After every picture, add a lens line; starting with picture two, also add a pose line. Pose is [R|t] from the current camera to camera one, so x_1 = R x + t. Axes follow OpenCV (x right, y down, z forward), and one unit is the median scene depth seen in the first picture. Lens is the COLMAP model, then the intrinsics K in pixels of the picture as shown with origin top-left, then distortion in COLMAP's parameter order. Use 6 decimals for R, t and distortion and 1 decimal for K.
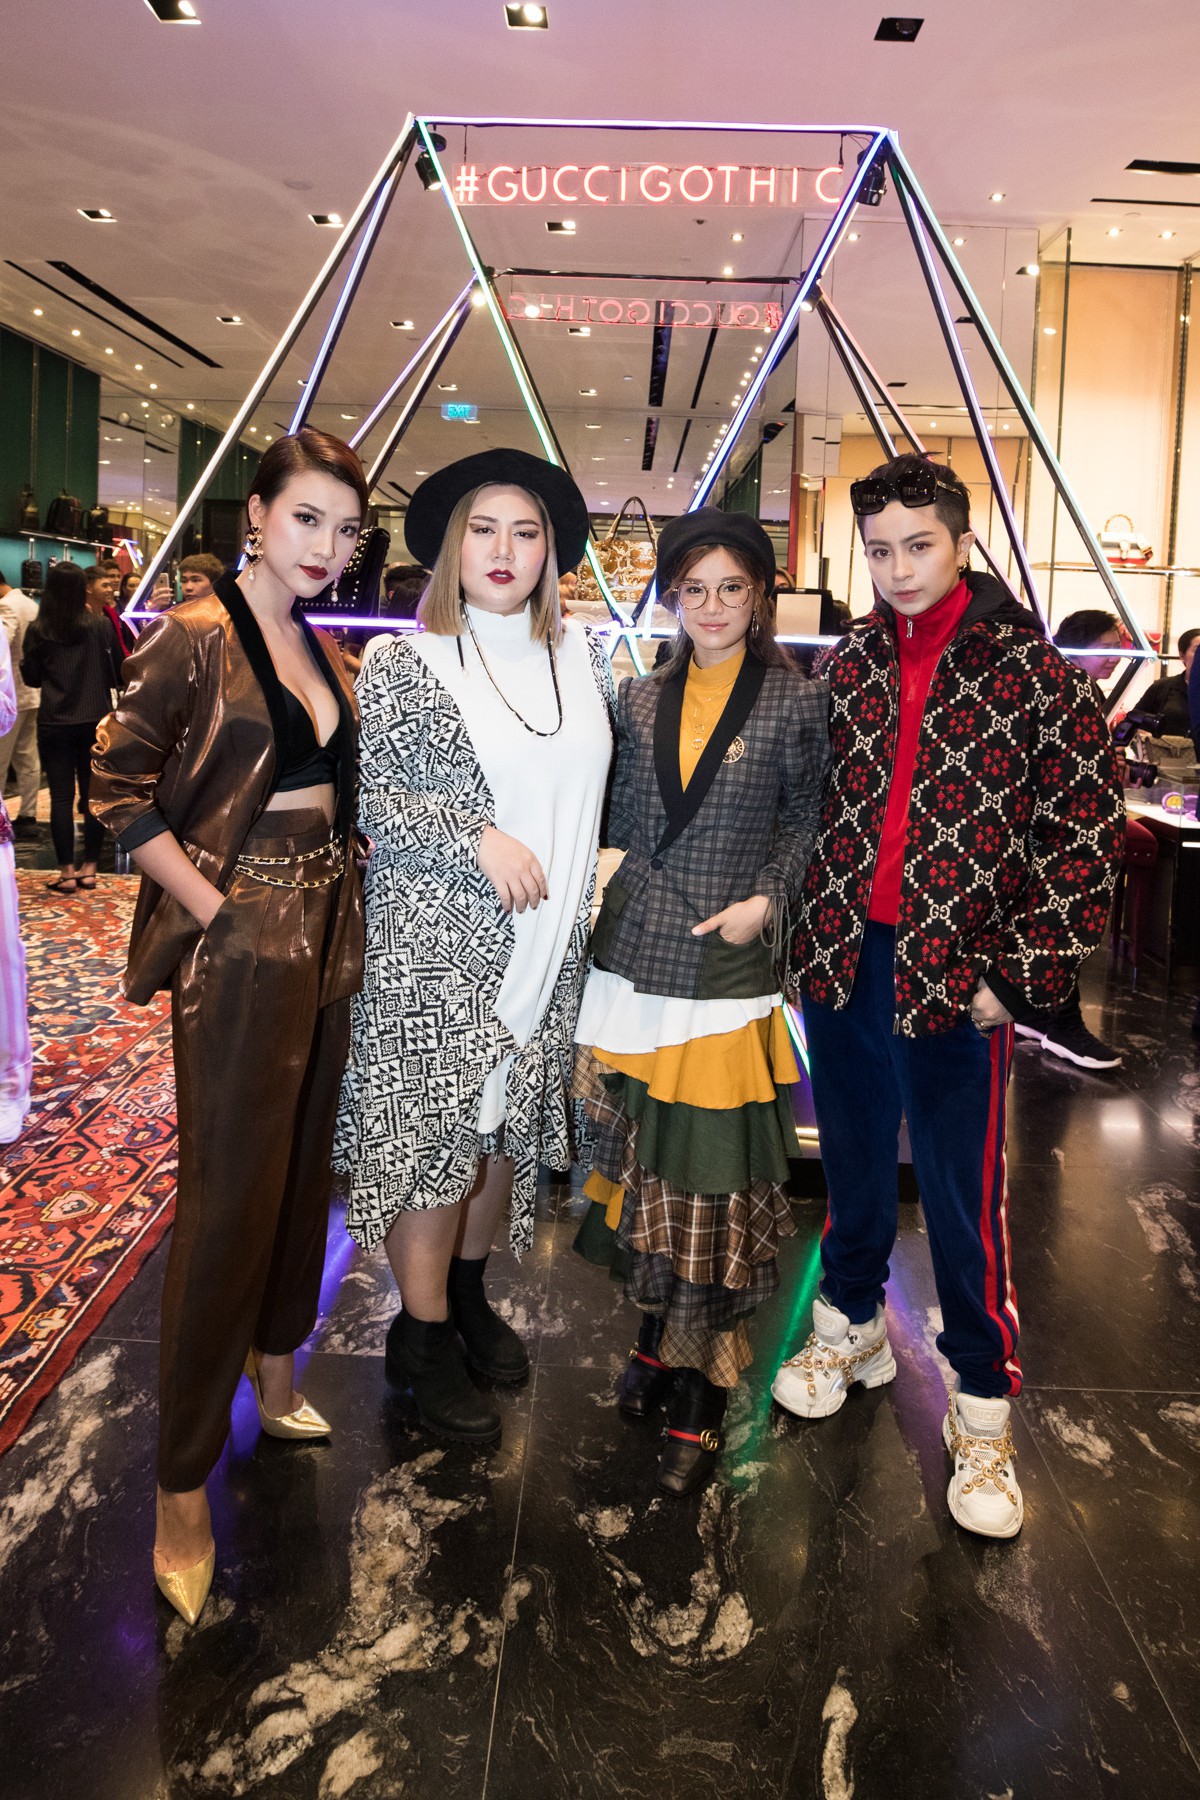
lens RADIAL K [[1016.7, 0, 615.6], [0, 1016.7, 686.4], [0, 0, 1]] dist [-0.040751, 0.011763]
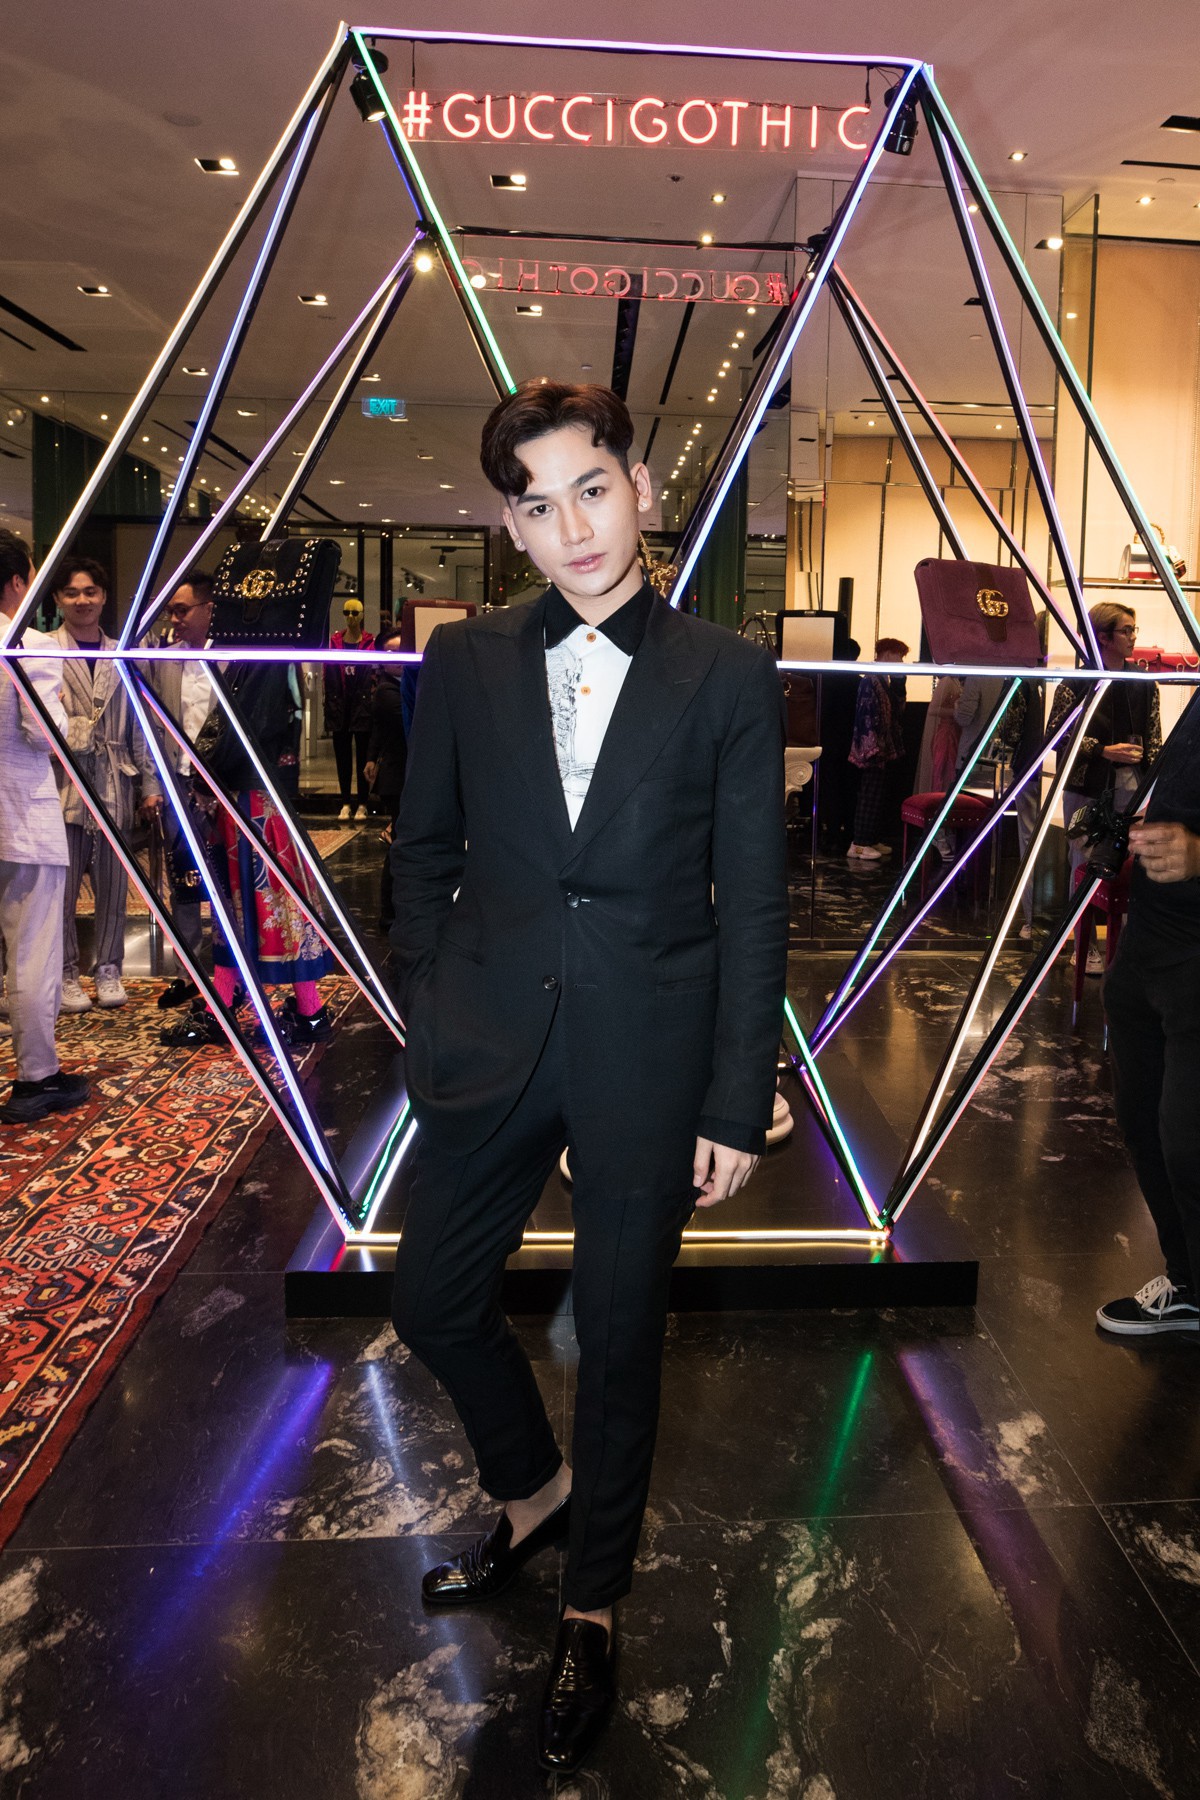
lens RADIAL K [[1171.9, 0, 696.9], [0, 1171.9, 773.2], [0, 0, 1]] dist [-0.032892, 0.013543]
pose [[0.994047, -0.027708, 0.105367, -0.037148], [0.023811, 0.998992, 0.038057, 0.002681], [-0.106316, -0.035321, 0.993705, 0.026259]]
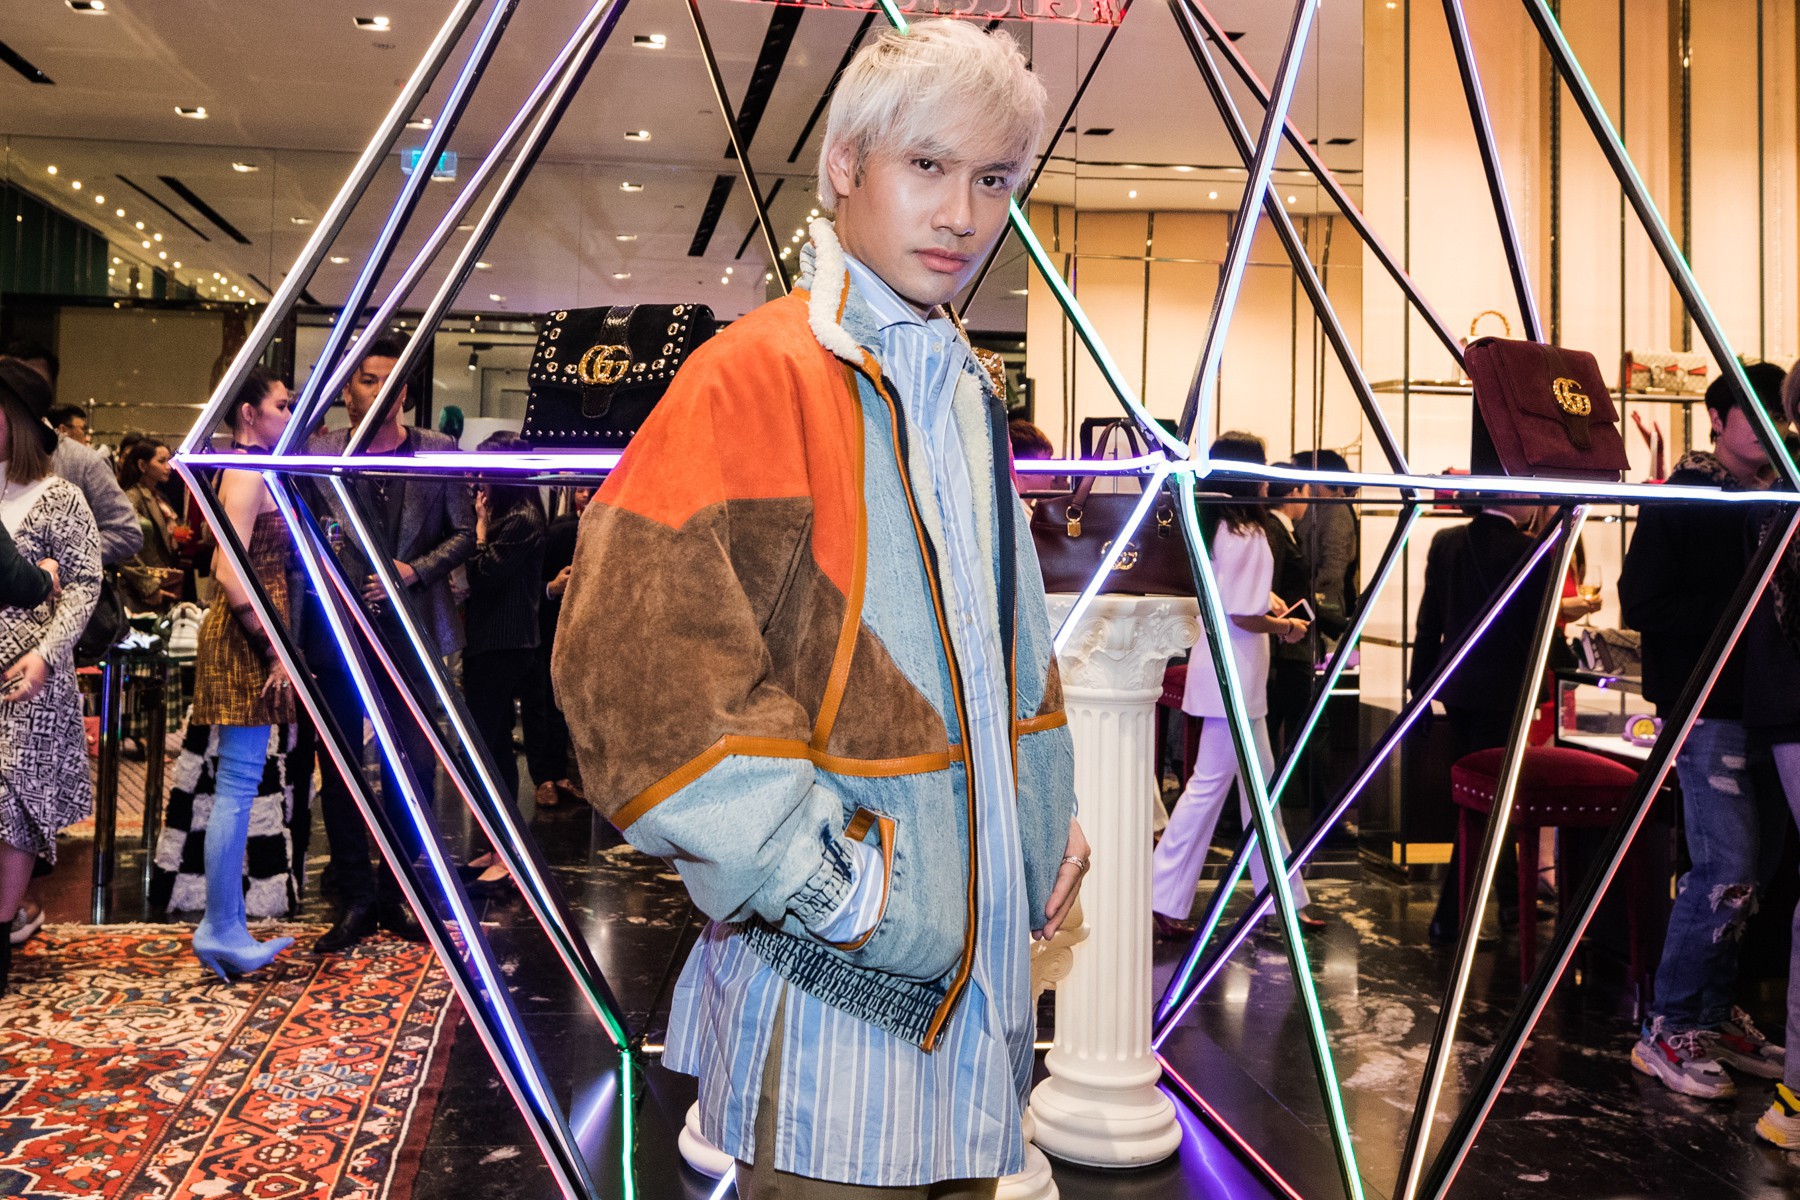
lens RADIAL K [[1538.5, 0, 820.5], [0, 1538.5, 438.6], [0, 0, 1]] dist [-0.013722, 0.008421]
pose [[0.990018, -0.010019, 0.140587, -0.256429], [0.023268, 0.995401, -0.092923, 0.007318], [-0.139009, 0.095266, 0.985698, 0.090127]]
